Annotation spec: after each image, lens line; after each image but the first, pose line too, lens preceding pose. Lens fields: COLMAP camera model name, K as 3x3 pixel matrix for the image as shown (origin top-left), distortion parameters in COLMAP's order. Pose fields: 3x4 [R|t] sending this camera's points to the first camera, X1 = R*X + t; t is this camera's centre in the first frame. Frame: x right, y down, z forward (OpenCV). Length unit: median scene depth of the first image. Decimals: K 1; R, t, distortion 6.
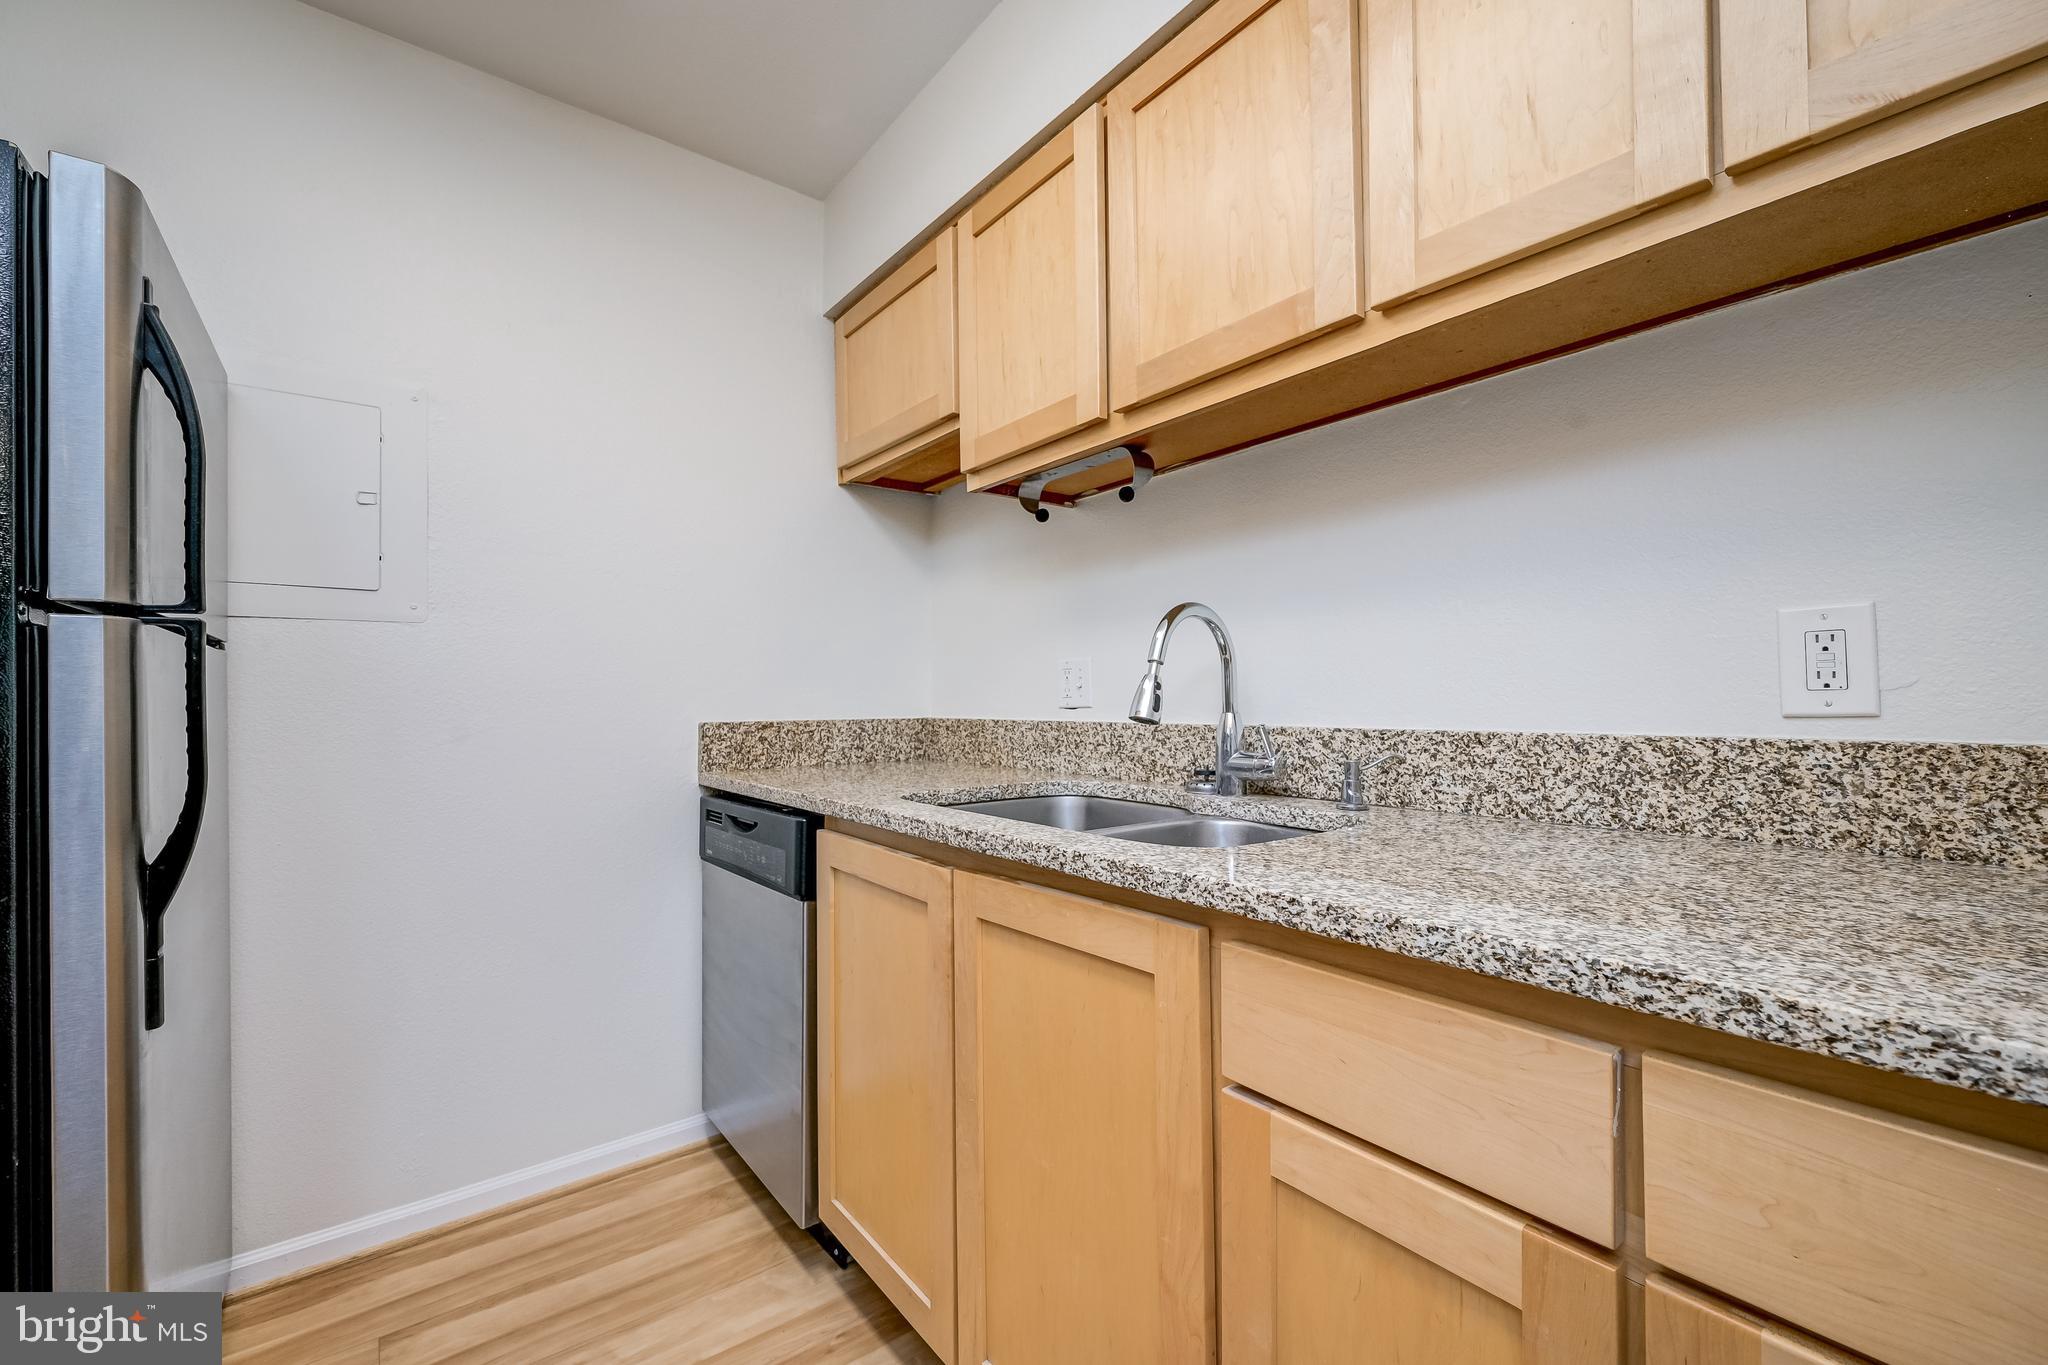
lens RADIAL K [[835.7, 0, 1023.5], [0, 835.7, 684.7], [0, 0, 1]] dist [-0.004544, 0.001488]
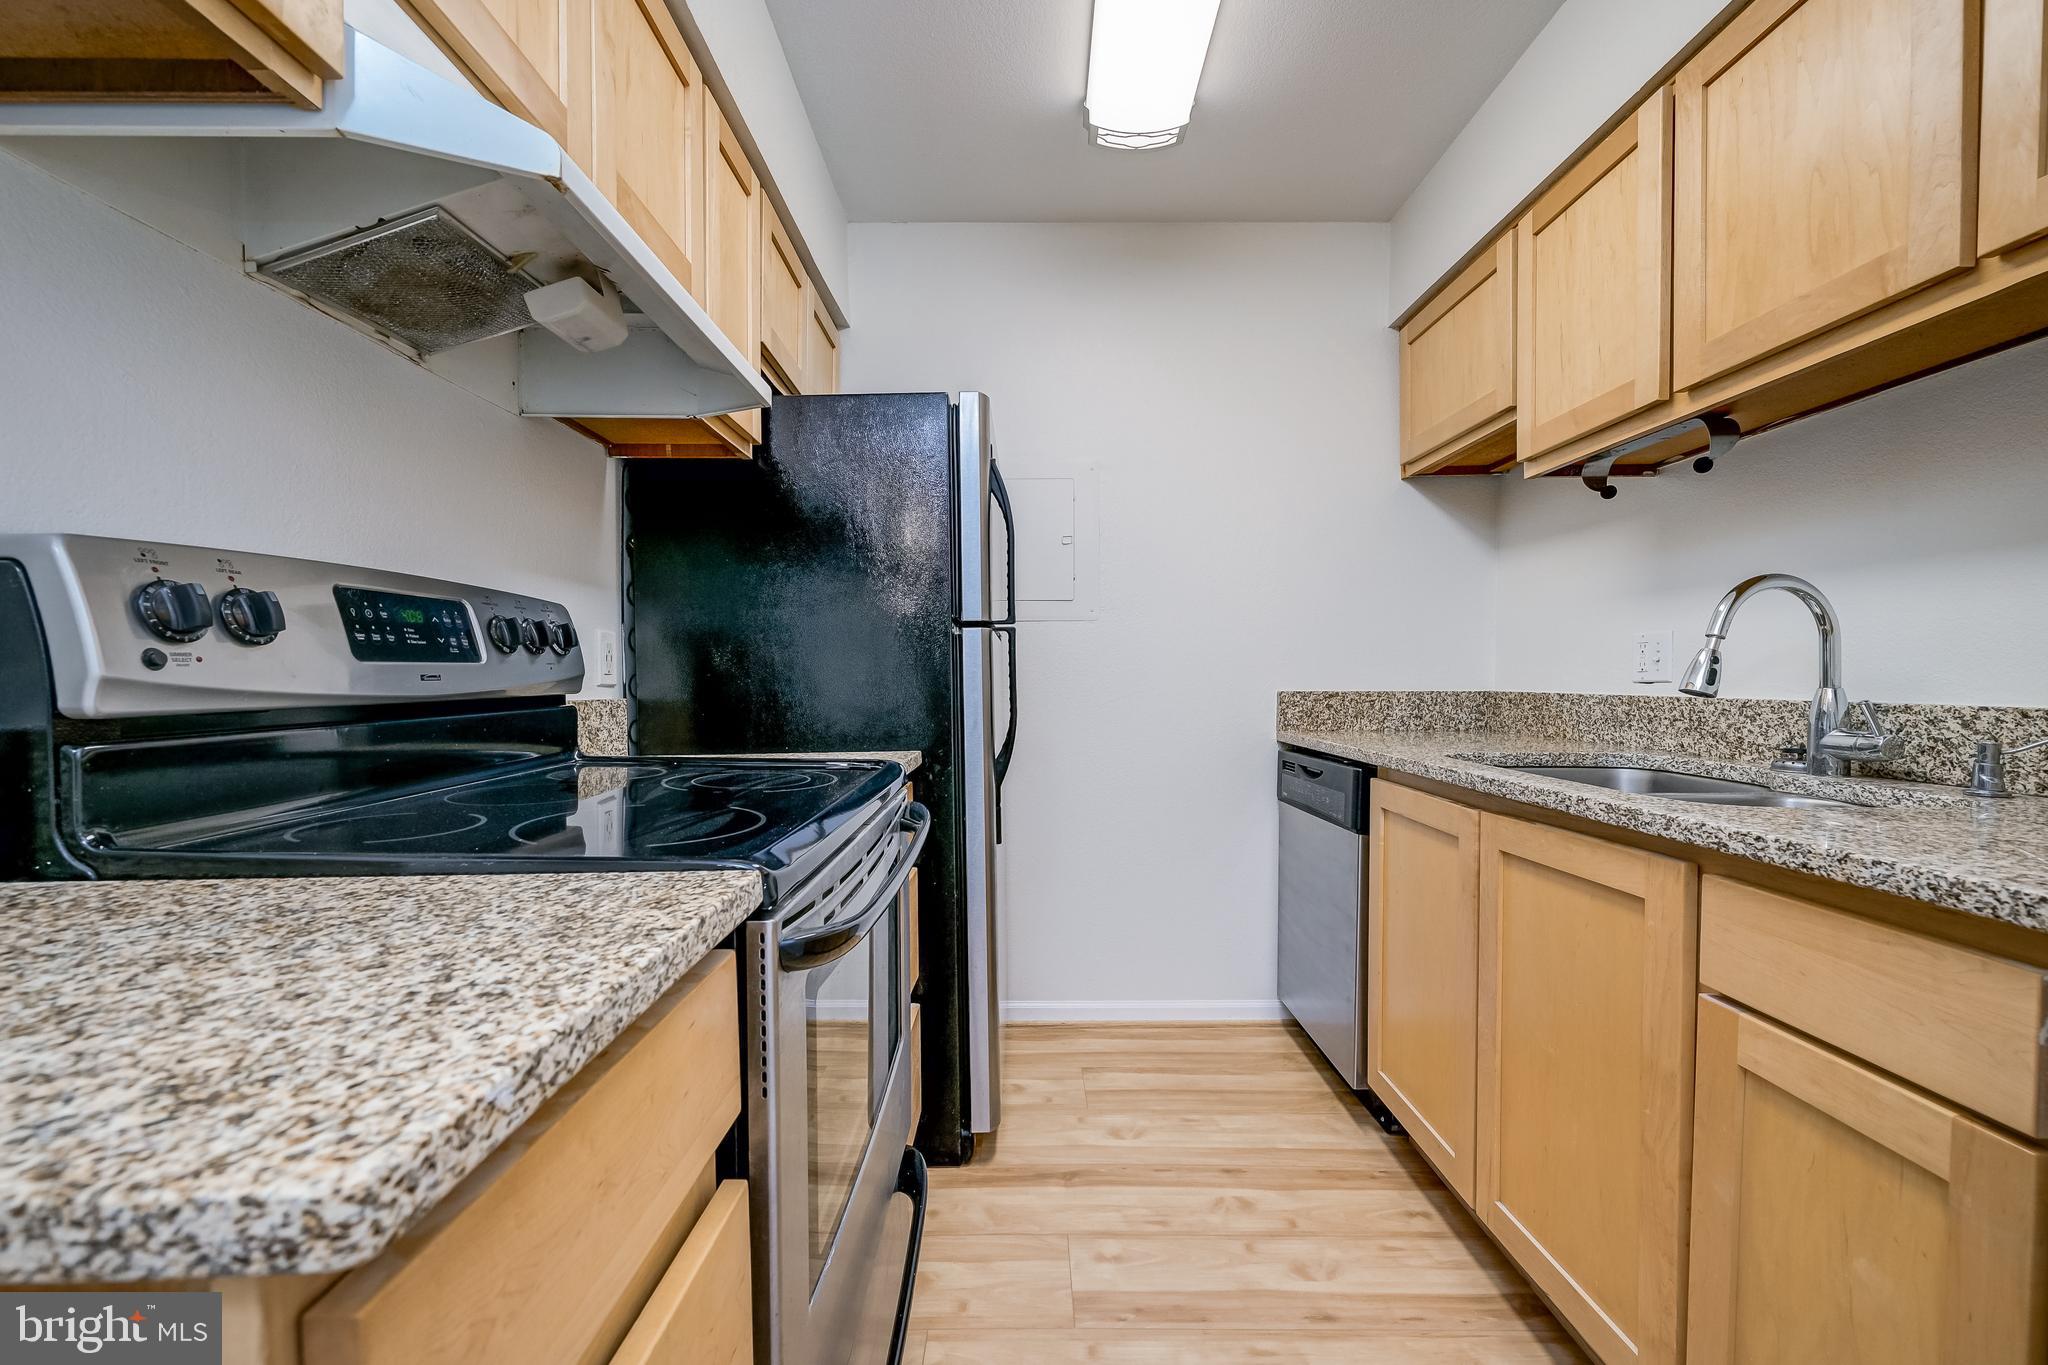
lens RADIAL K [[835.7, 0, 1024.2], [0, 835.7, 700.1], [0, 0, 1]] dist [-0.004544, 0.001488]
pose [[0.788877, 0.023097, -0.614117, 0.115547], [0.006727, 0.998909, 0.046210, -0.002273], [0.614515, -0.040585, 0.787861, -0.314301]]
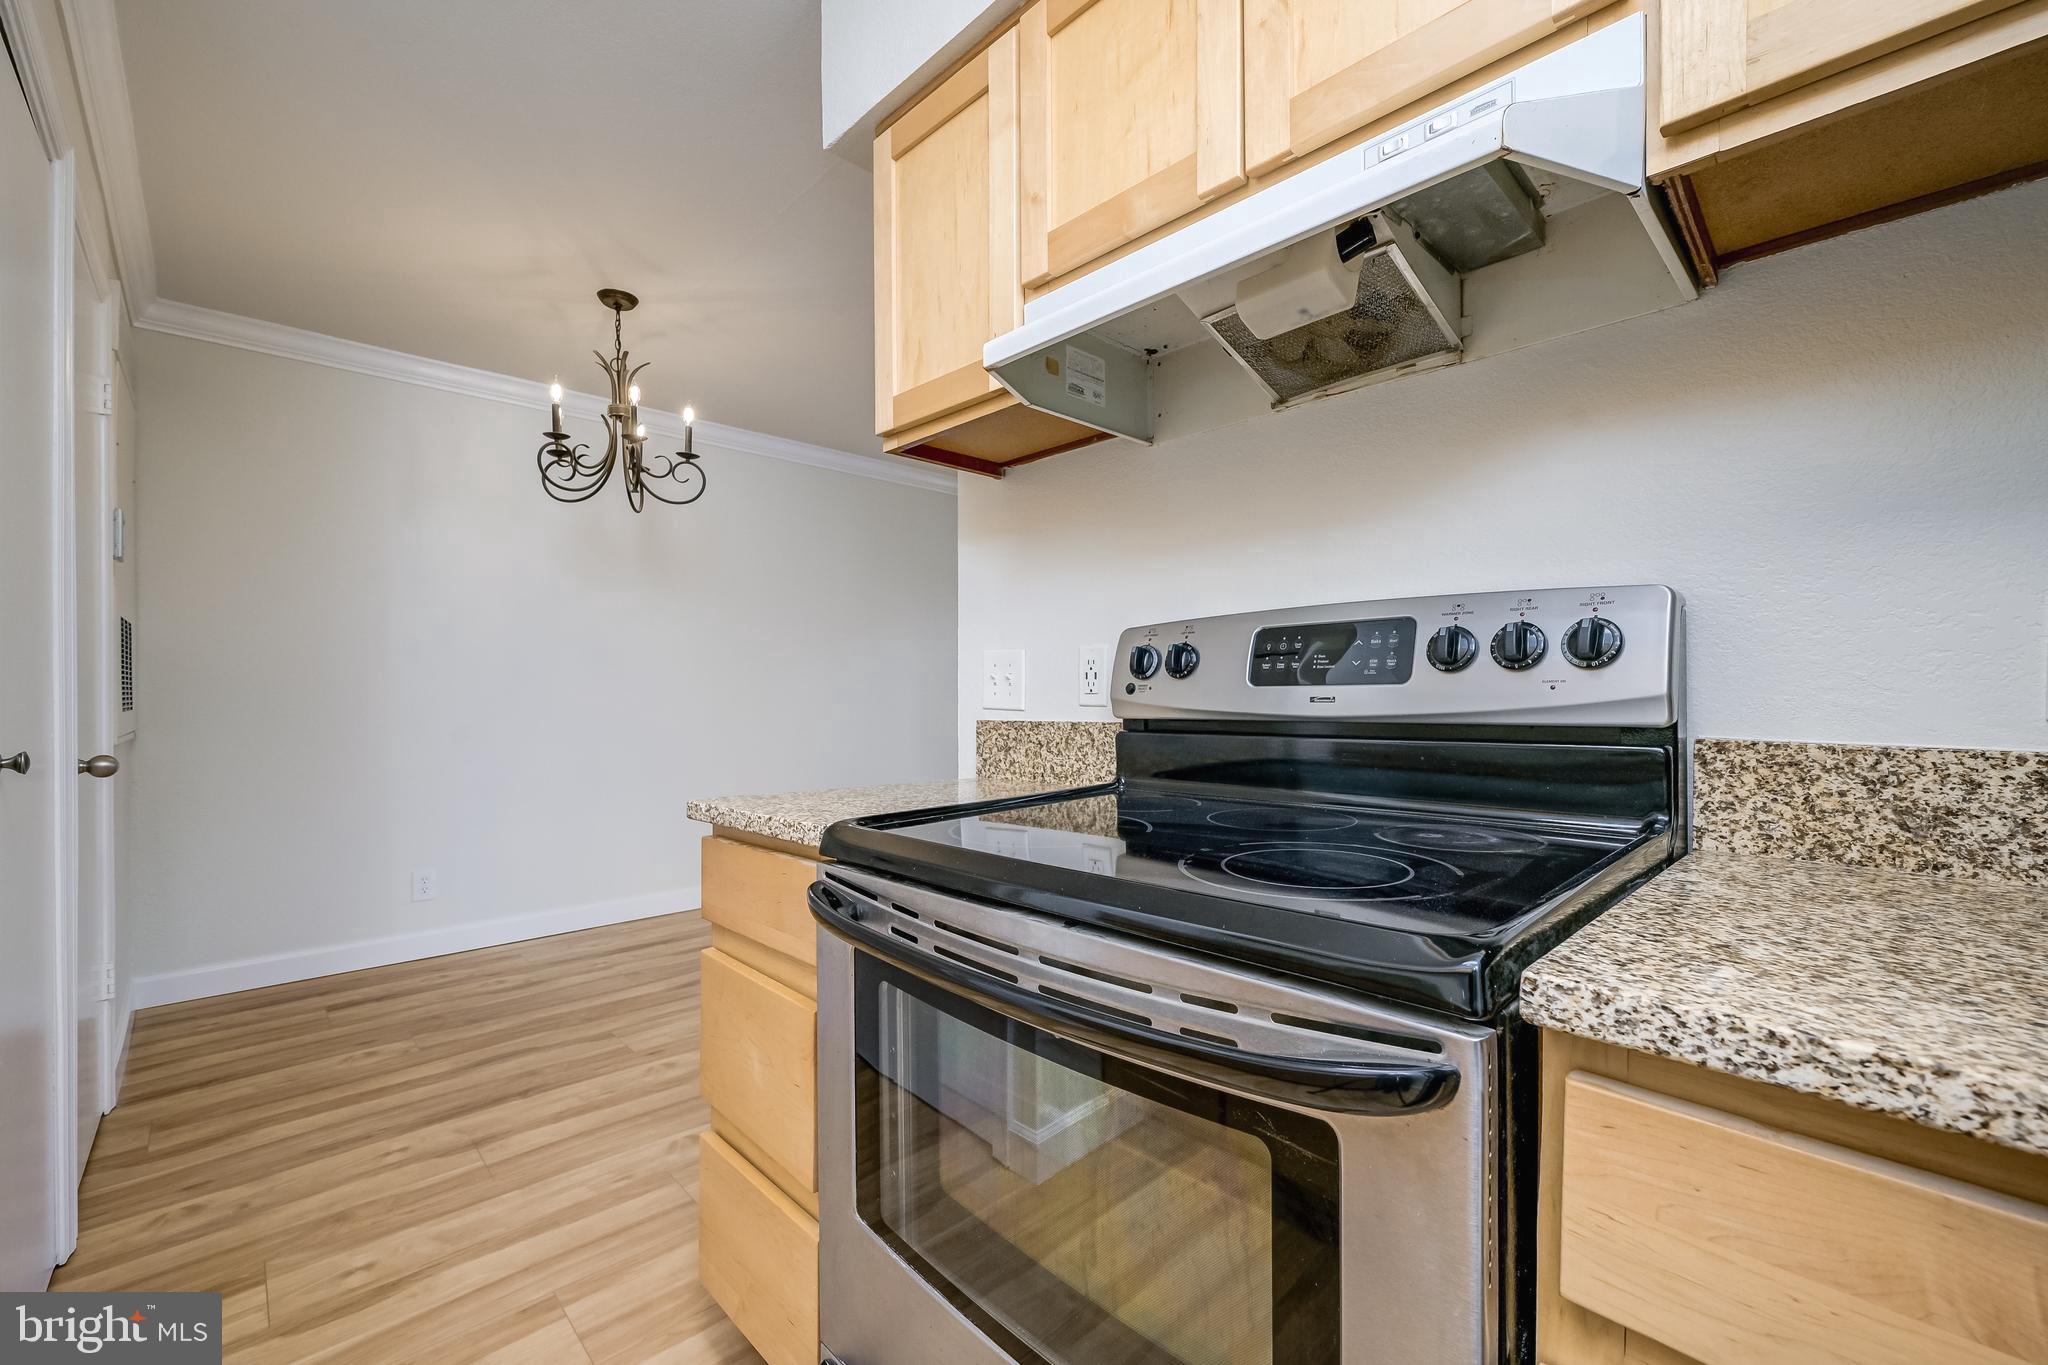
lens RADIAL K [[835.7, 0, 1023.5], [0, 835.7, 695.7], [0, 0, 1]] dist [-0.004544, 0.001488]
pose [[-0.994742, 0.009295, -0.101990, -0.409970], [0.010677, 0.999858, -0.013011, 0.012891], [0.101854, -0.014031, -0.994700, 0.741951]]
